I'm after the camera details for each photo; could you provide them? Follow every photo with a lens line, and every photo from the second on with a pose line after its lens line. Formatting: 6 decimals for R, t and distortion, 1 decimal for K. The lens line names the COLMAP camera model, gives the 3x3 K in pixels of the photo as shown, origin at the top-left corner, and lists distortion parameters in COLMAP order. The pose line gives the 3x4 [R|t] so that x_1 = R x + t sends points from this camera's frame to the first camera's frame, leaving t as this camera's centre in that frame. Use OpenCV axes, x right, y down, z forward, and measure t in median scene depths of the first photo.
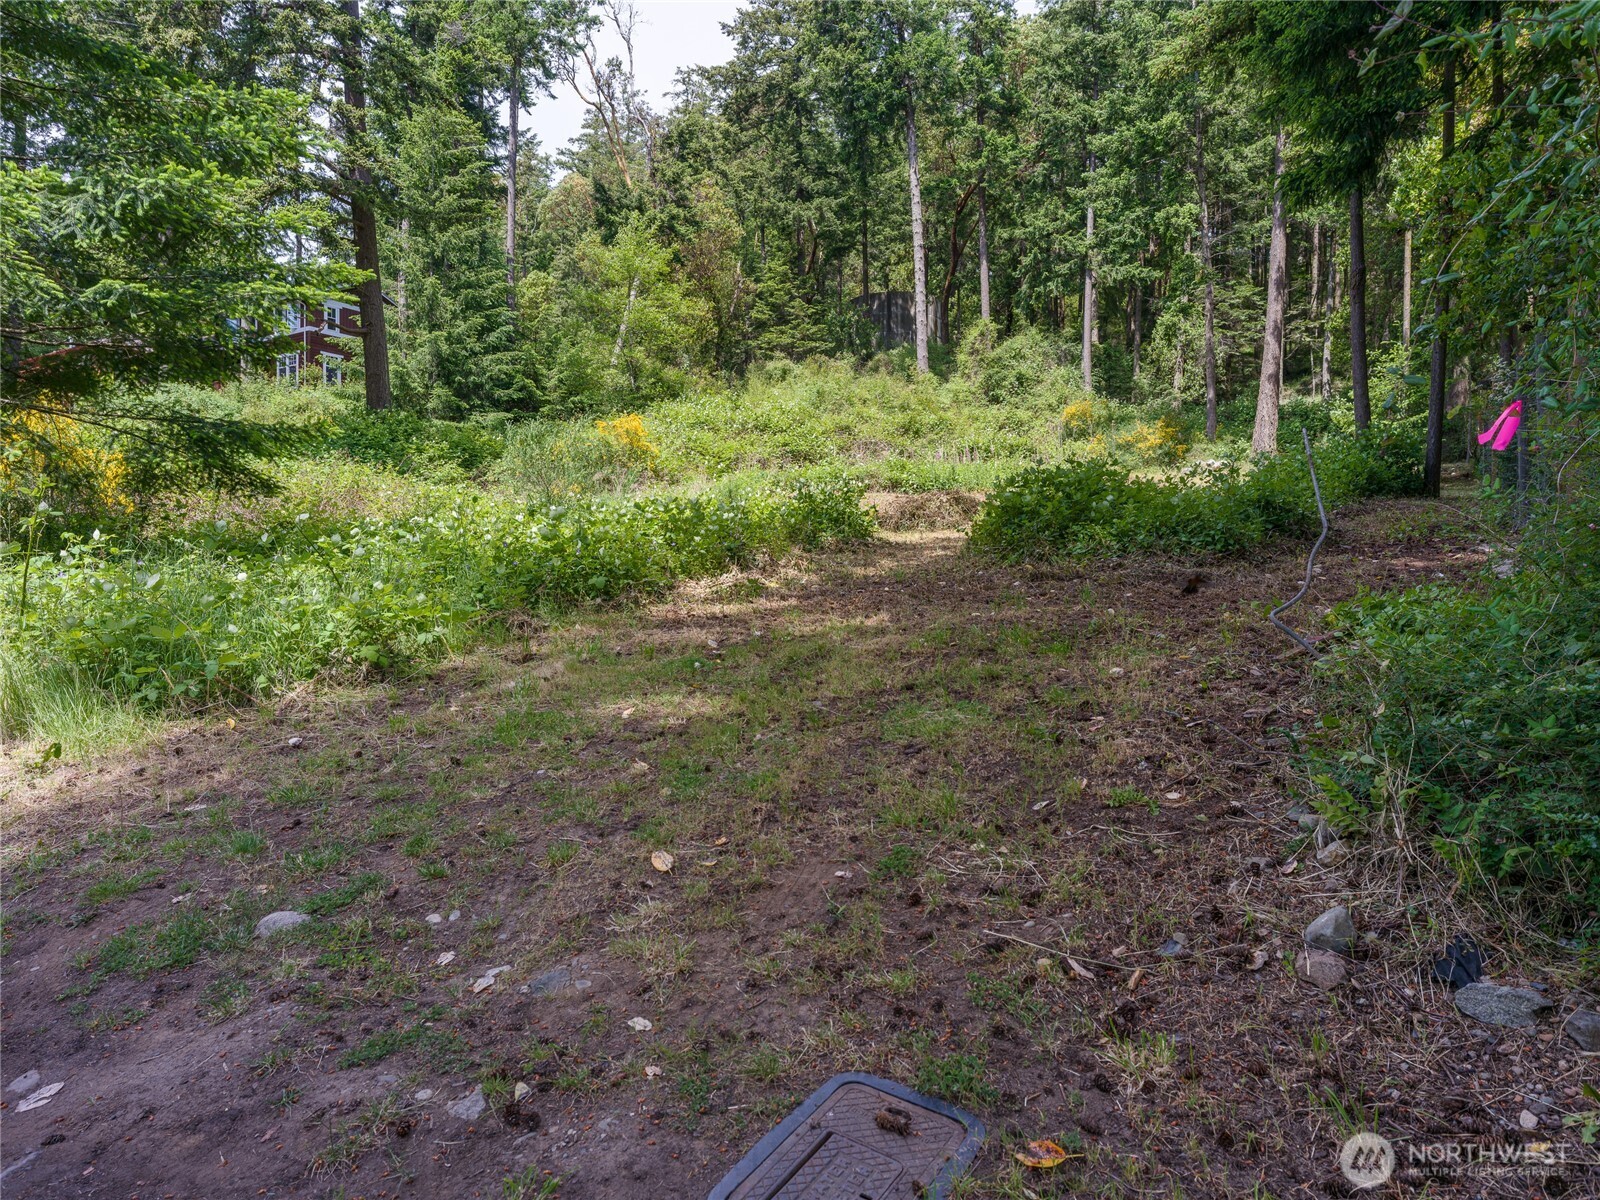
lens RADIAL K [[1076.8, 0, 798.8], [0, 1076.8, 589.1], [0, 0, 1]] dist [0.016676, -0.001496]
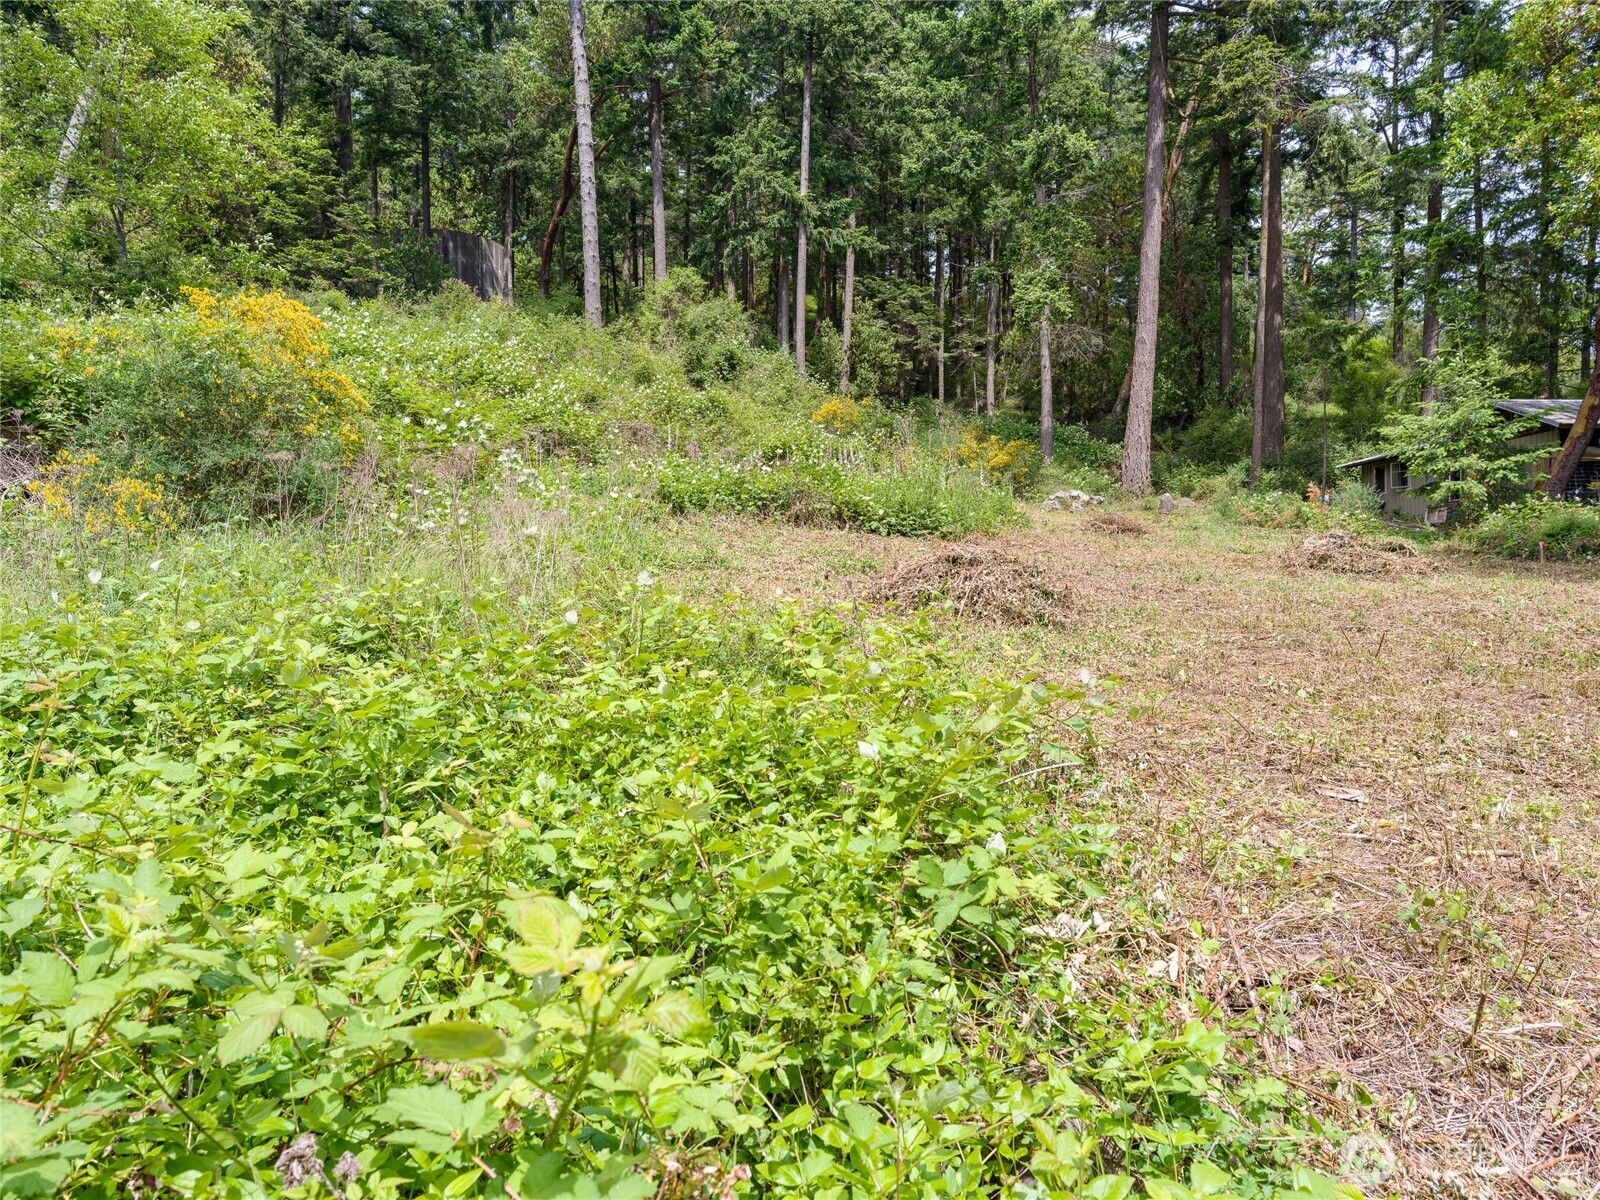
lens RADIAL K [[1076.8, 0, 803.9], [0, 1076.8, 608.7], [0, 0, 1]] dist [0.016676, -0.001496]
pose [[0.866388, 0.001806, 0.499368, -0.110407], [-0.008395, 0.999905, 0.010949, -0.034843], [-0.499301, -0.013678, 0.866321, 0.339320]]
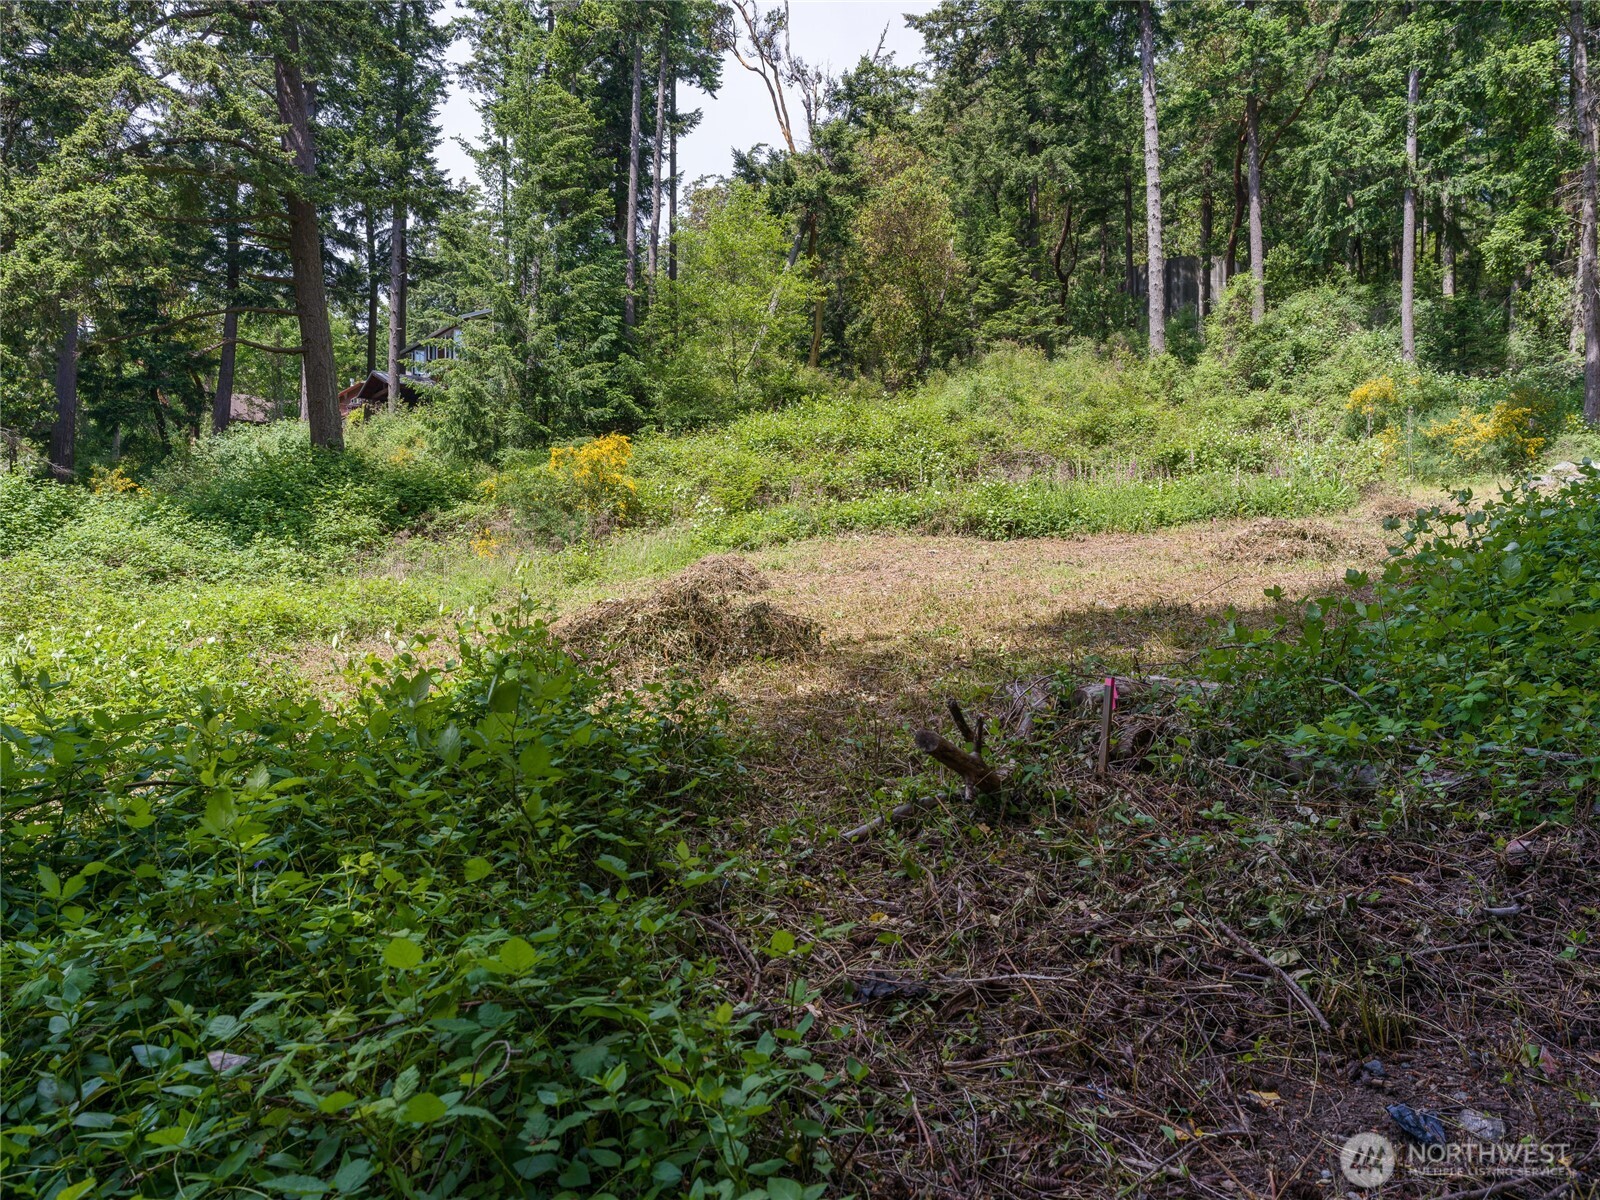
lens RADIAL K [[1076.8, 0, 776.4], [0, 1076.8, 593.3], [0, 0, 1]] dist [0.016676, -0.001496]
pose [[0.943419, 0.002150, -0.331596, 0.114502], [-0.002947, 0.999994, -0.001902, -0.031293], [0.331590, 0.002772, 0.943420, 0.201285]]
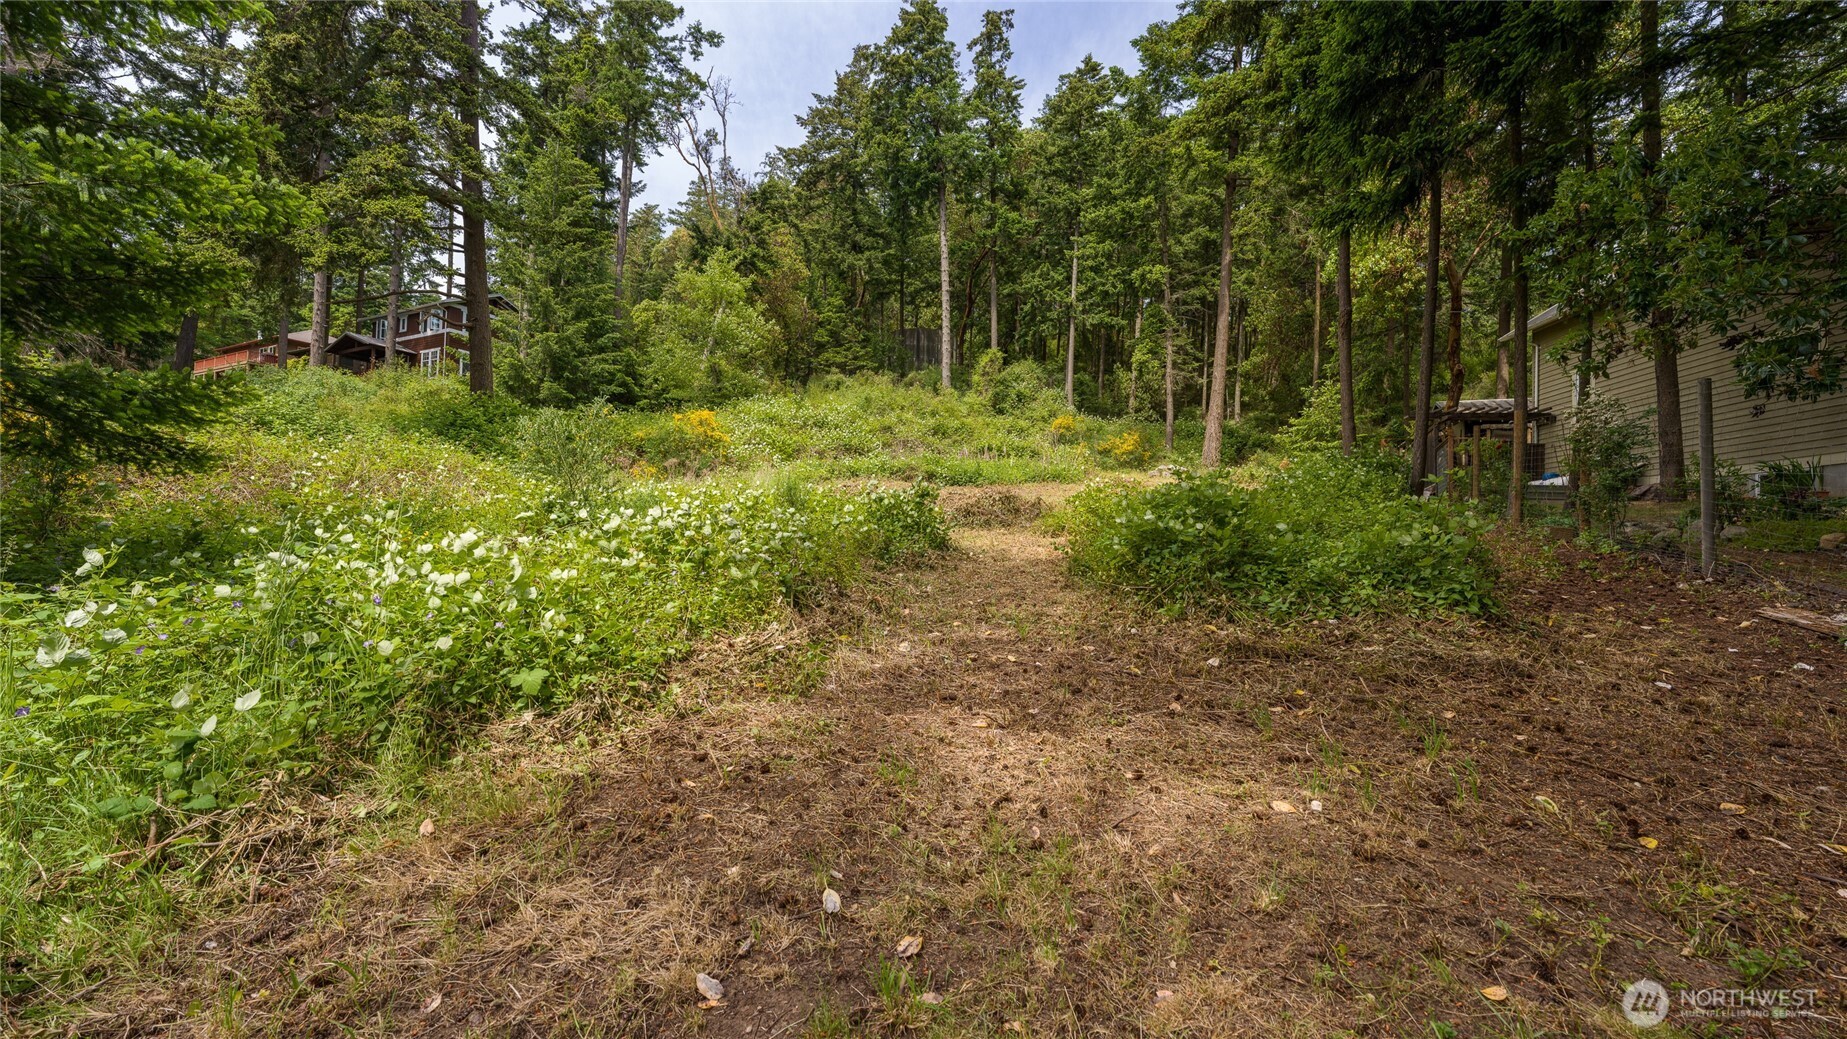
lens RADIAL K [[768.0, 0, 919.6], [0, 768.0, 533.0], [0, 0, 1]] dist [-0.009307, -0.001195]
pose [[0.994458, 0.028292, 0.101260, -0.005036], [-0.026836, 0.999516, -0.015706, -0.011965], [-0.101655, 0.012901, 0.994736, 0.090199]]
